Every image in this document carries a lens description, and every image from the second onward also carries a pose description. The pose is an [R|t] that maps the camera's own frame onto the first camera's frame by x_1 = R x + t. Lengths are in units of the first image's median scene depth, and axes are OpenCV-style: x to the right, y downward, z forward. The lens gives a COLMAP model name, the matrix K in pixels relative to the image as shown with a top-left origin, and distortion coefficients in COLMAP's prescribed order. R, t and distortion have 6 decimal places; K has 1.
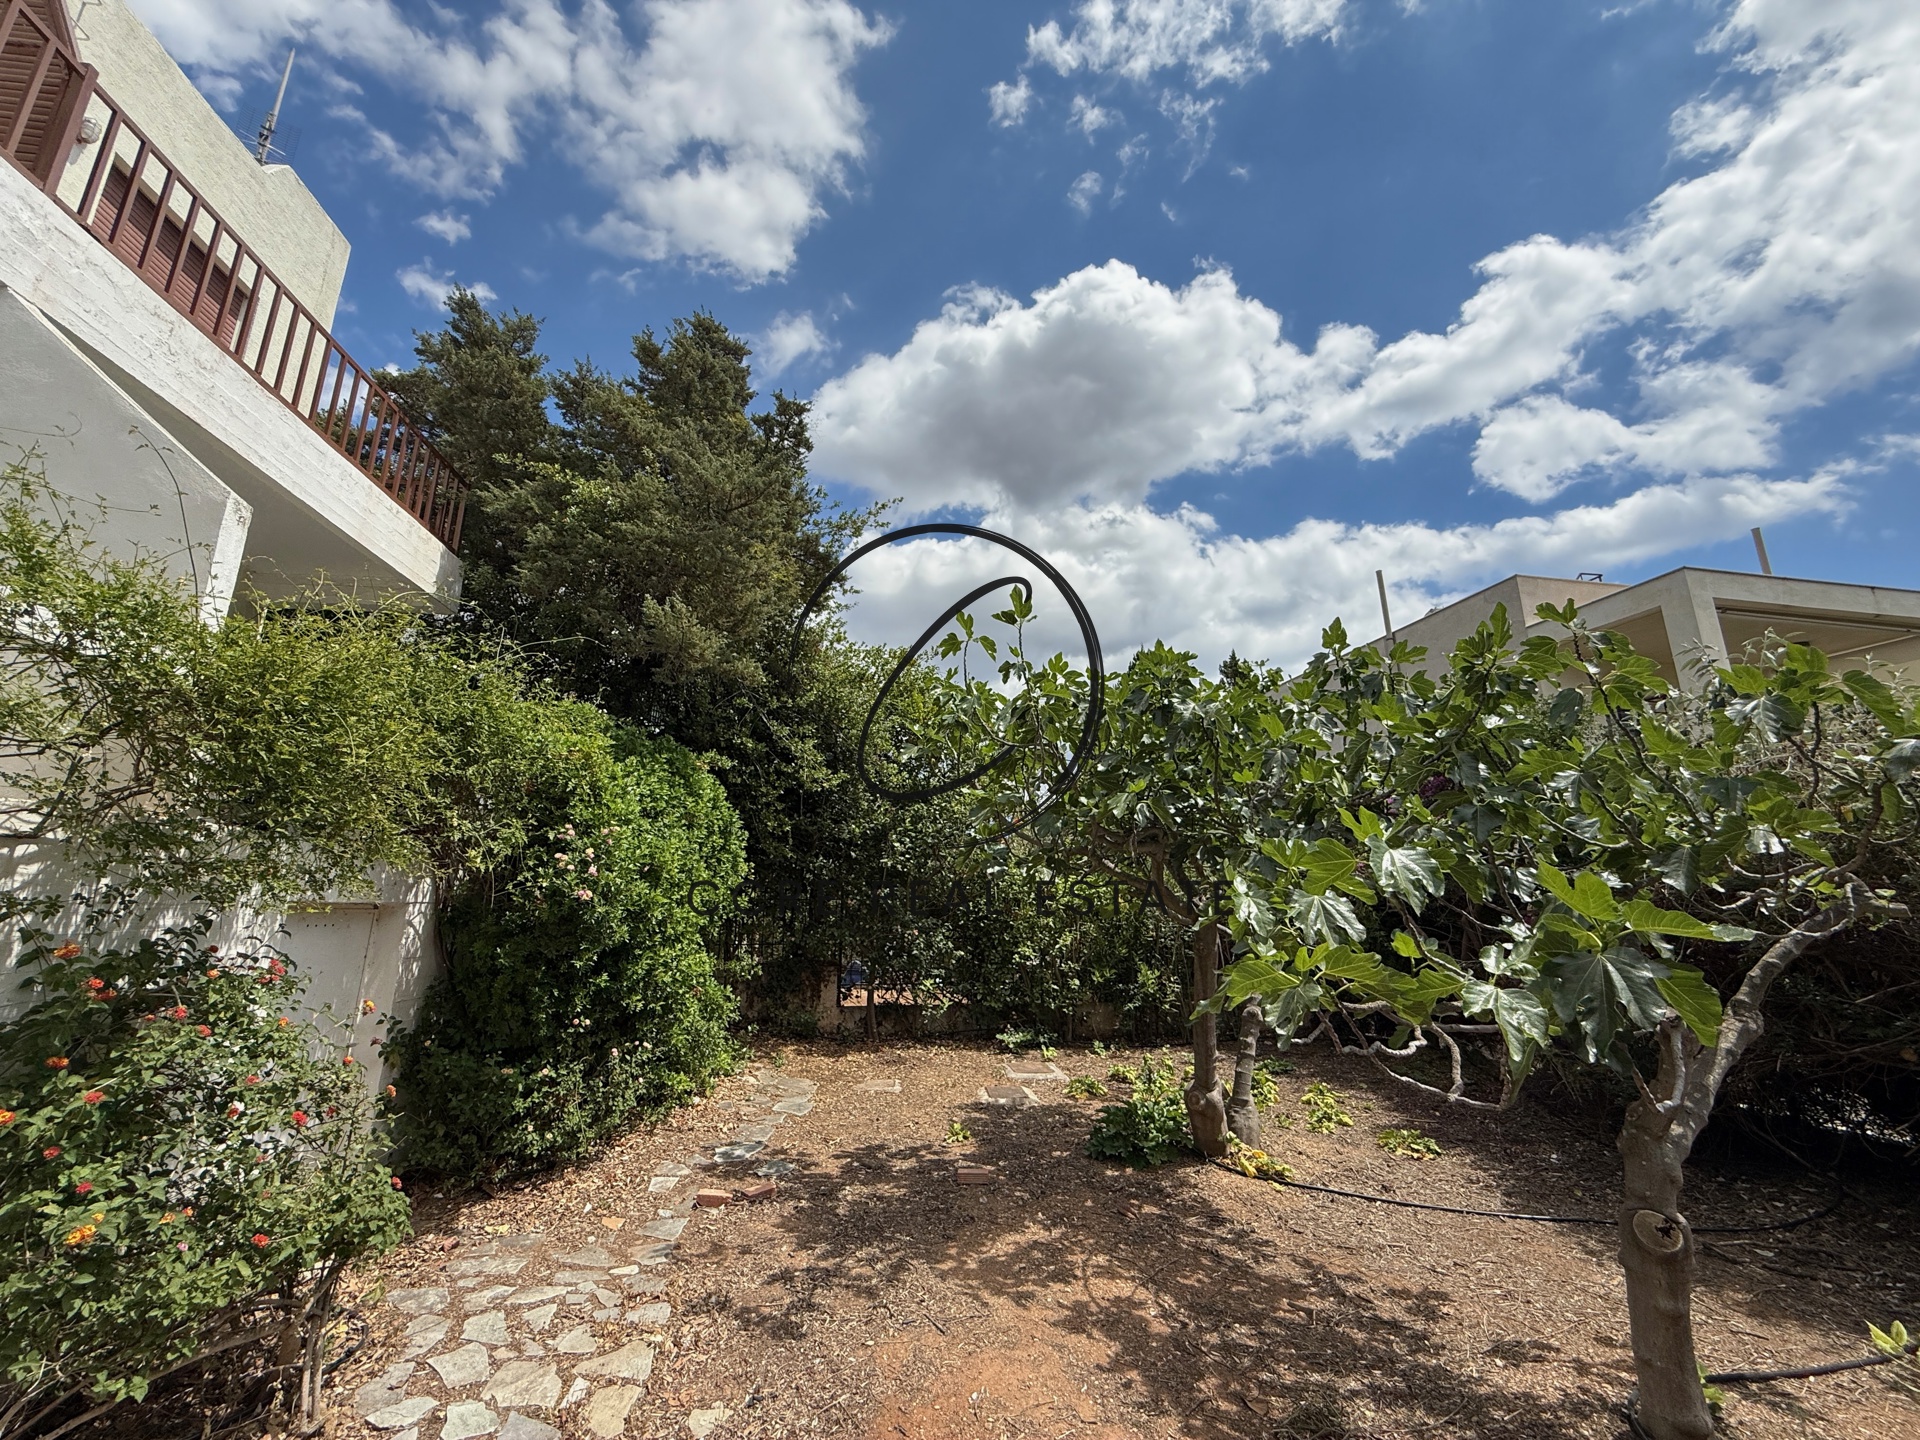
lens RADIAL K [[768.4, 0, 950.3], [0, 768.4, 717.3], [0, 0, 1]] dist [0.000763, -0.000030]
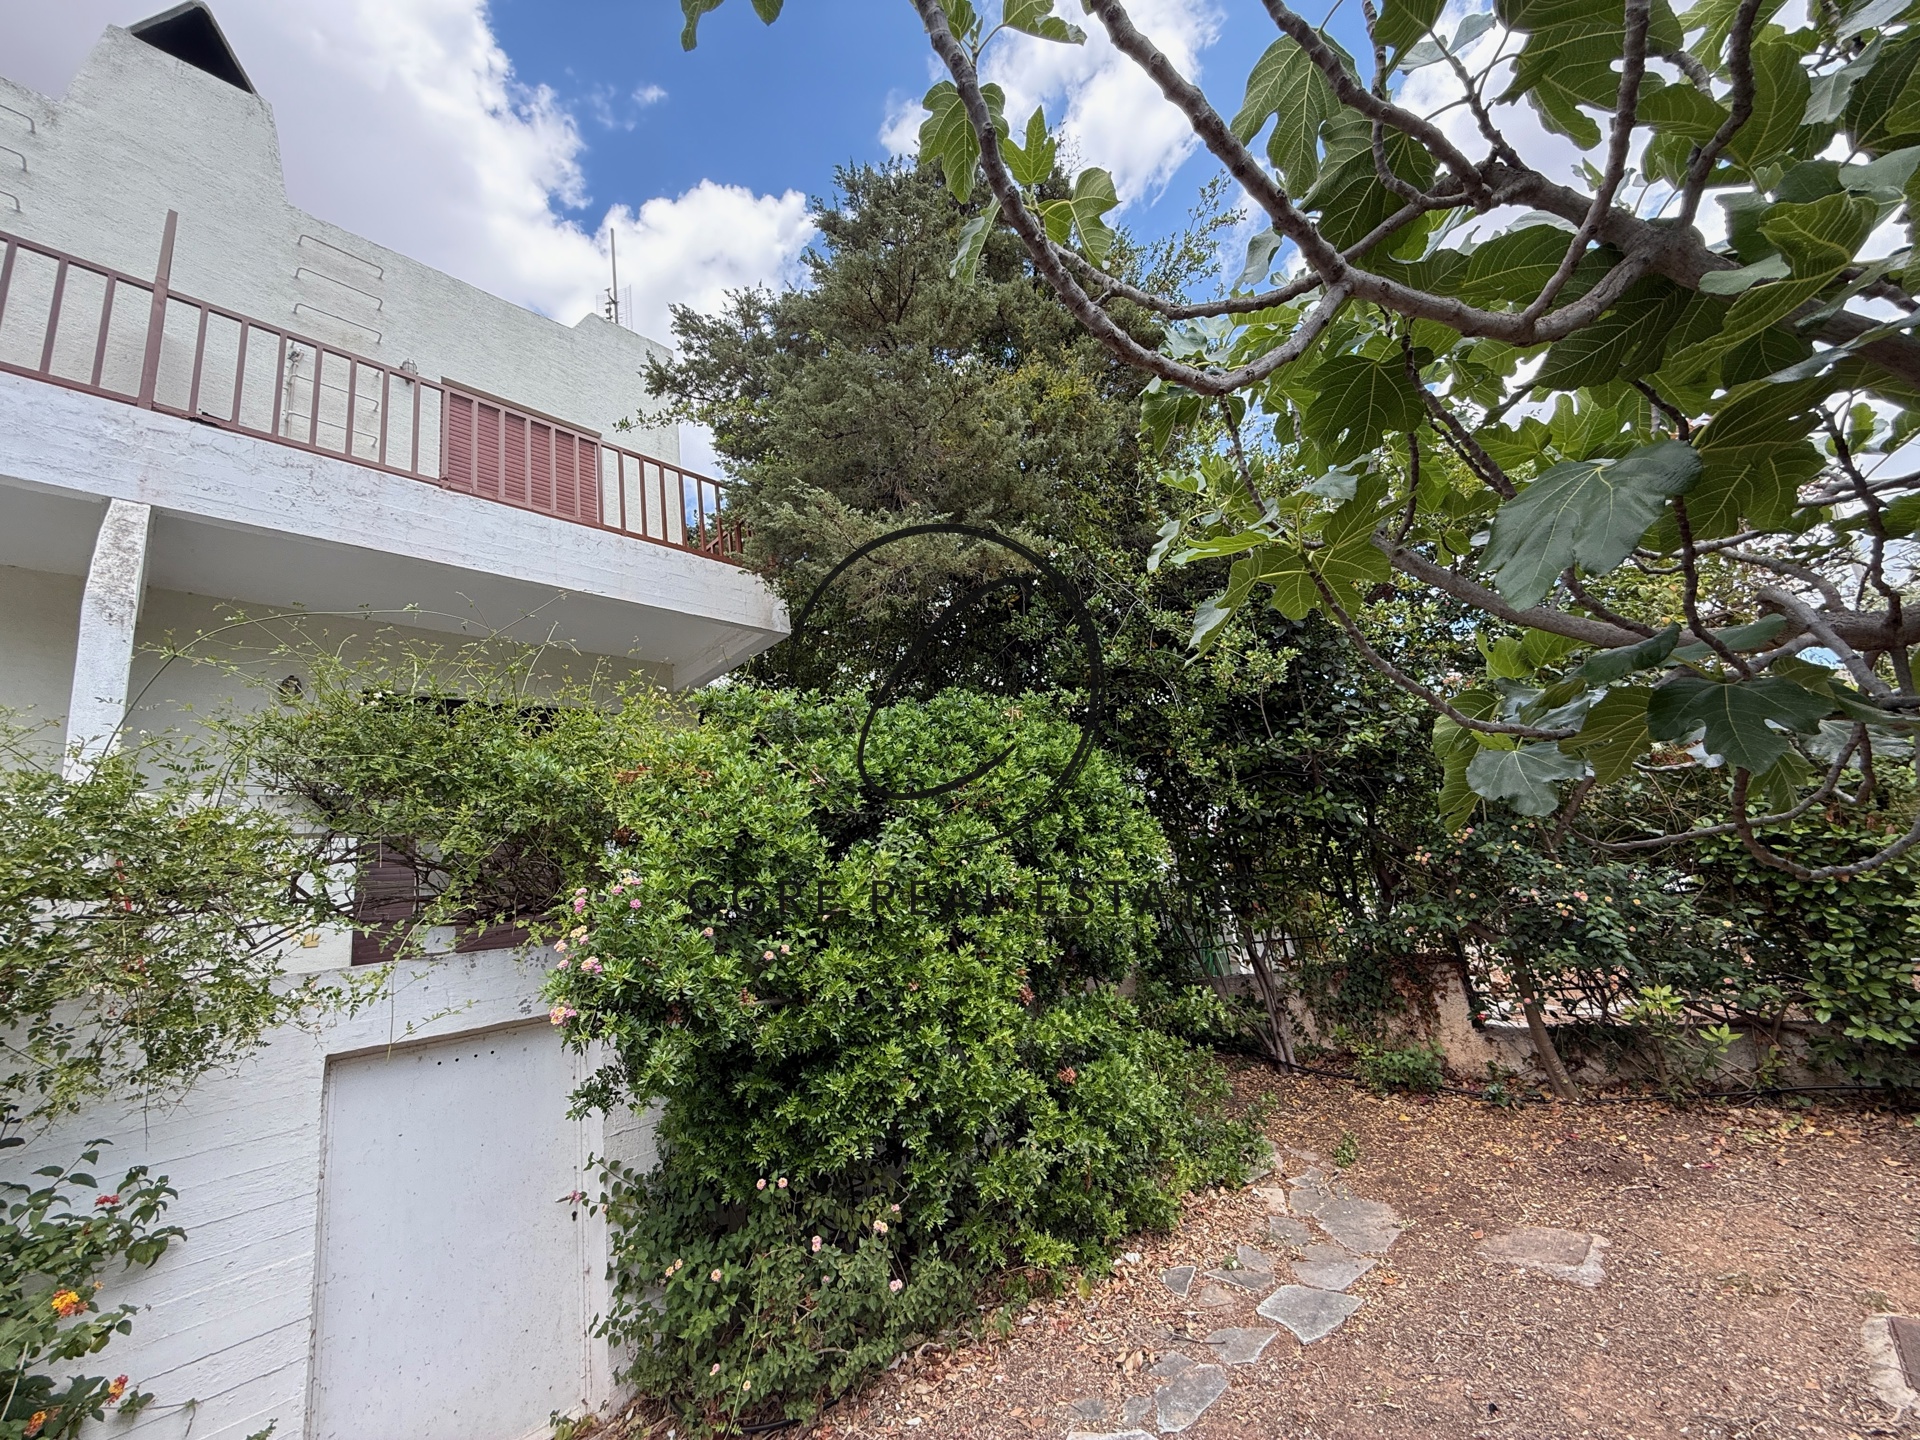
lens RADIAL K [[768.4, 0, 963.2], [0, 768.4, 717.4], [0, 0, 1]] dist [0.000763, -0.000030]
pose [[0.648570, -0.283559, -0.706365, 0.147578], [0.327572, 0.941663, -0.077245, 0.146199], [0.687062, -0.181287, 0.703620, 0.737171]]
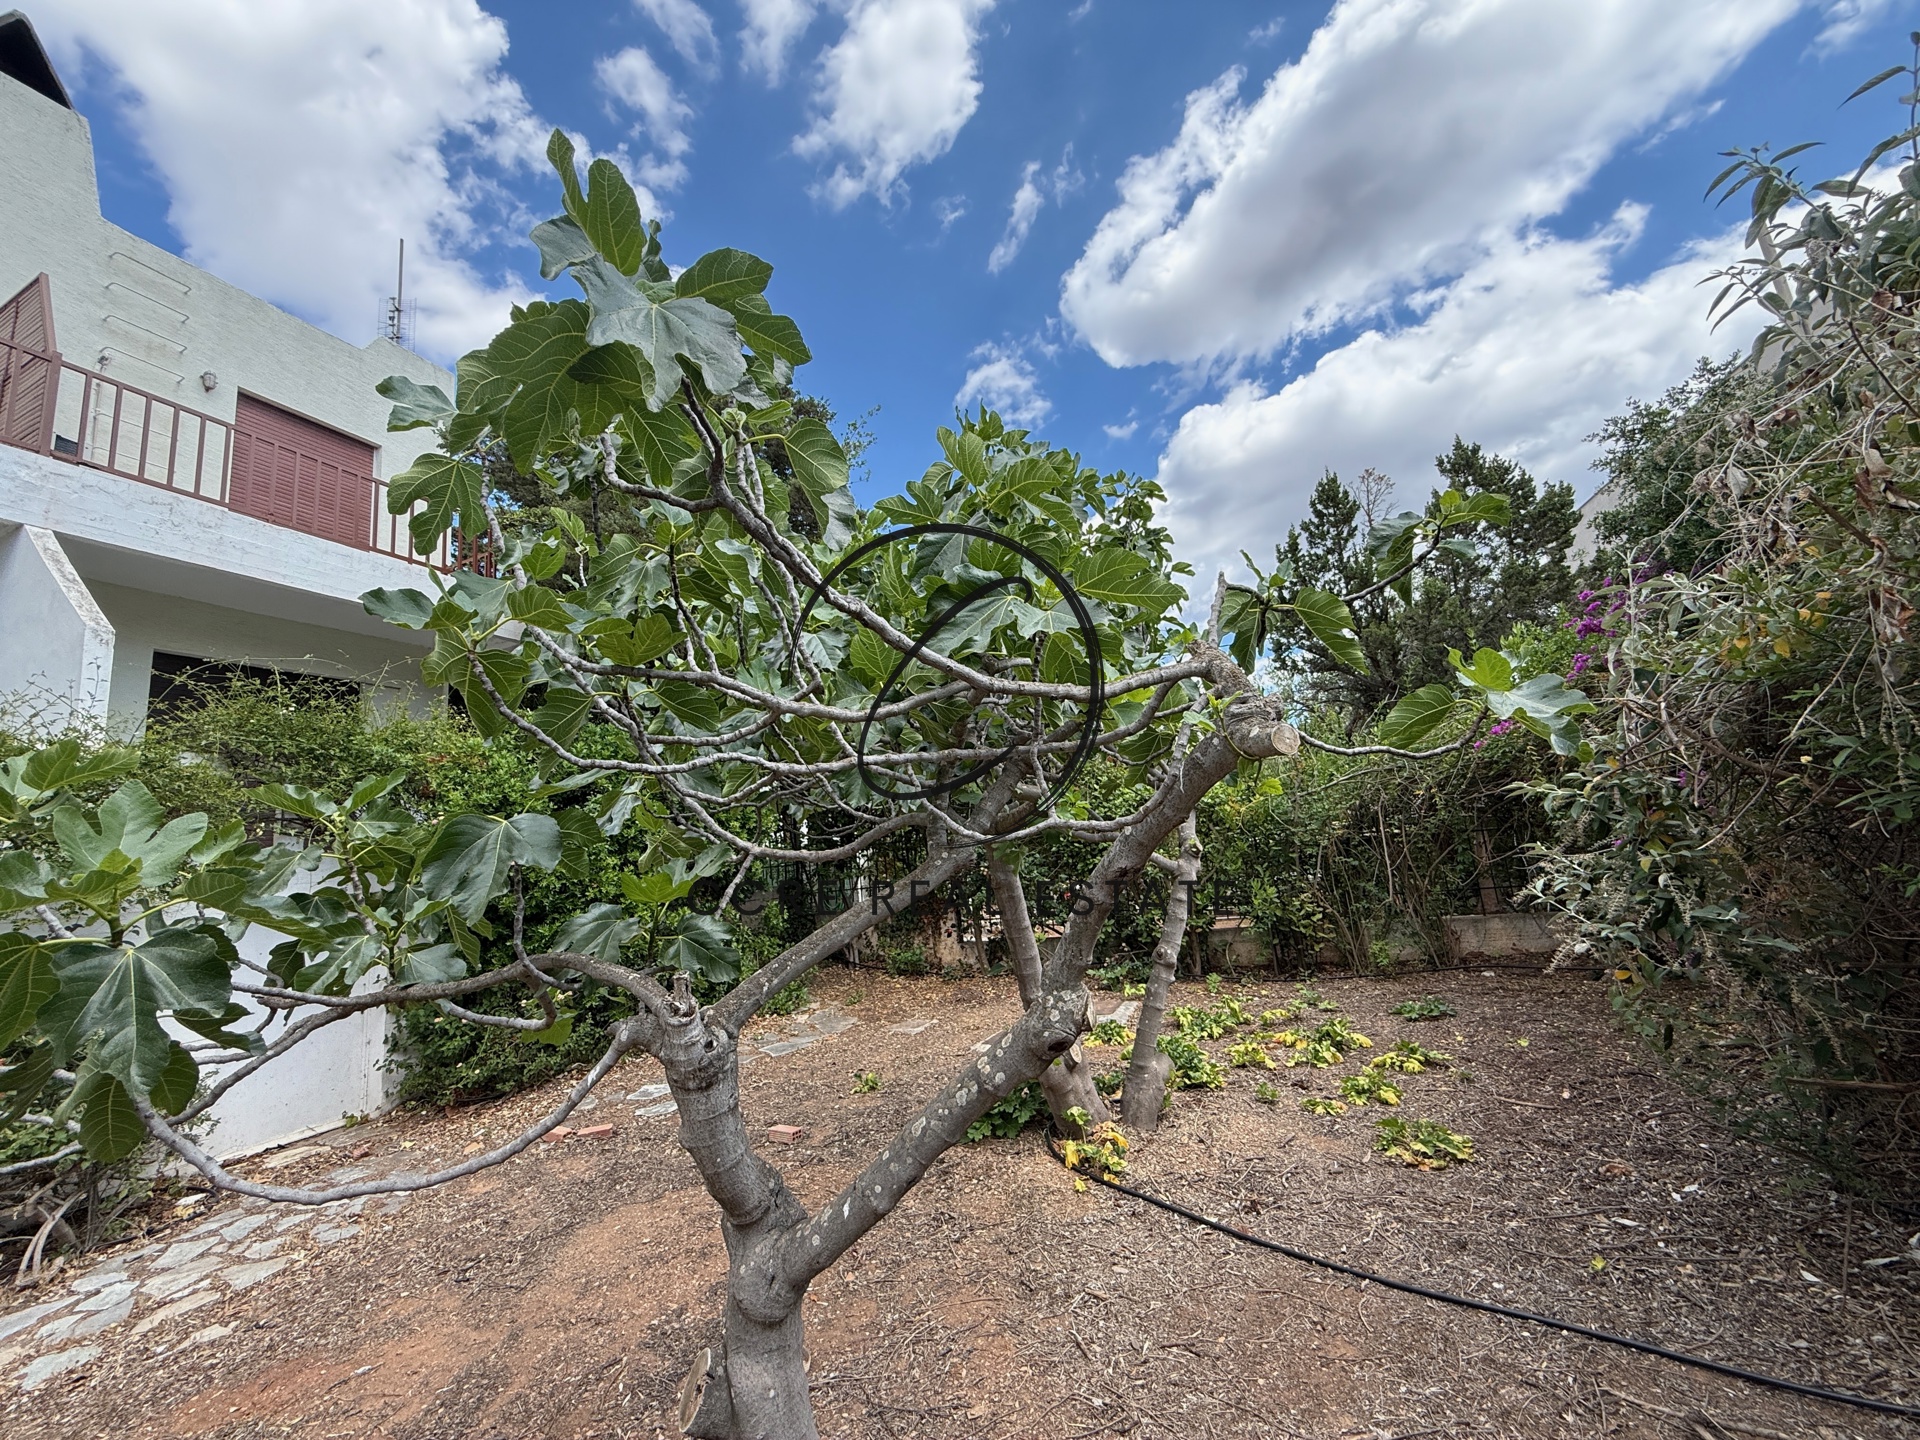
lens RADIAL K [[768.4, 0, 959.5], [0, 768.4, 717.7], [0, 0, 1]] dist [0.000763, -0.000030]
pose [[0.858159, -0.171282, -0.483969, 0.748085], [0.215707, 0.975751, 0.037155, 0.114999], [0.465870, -0.136280, 0.874296, 0.351767]]
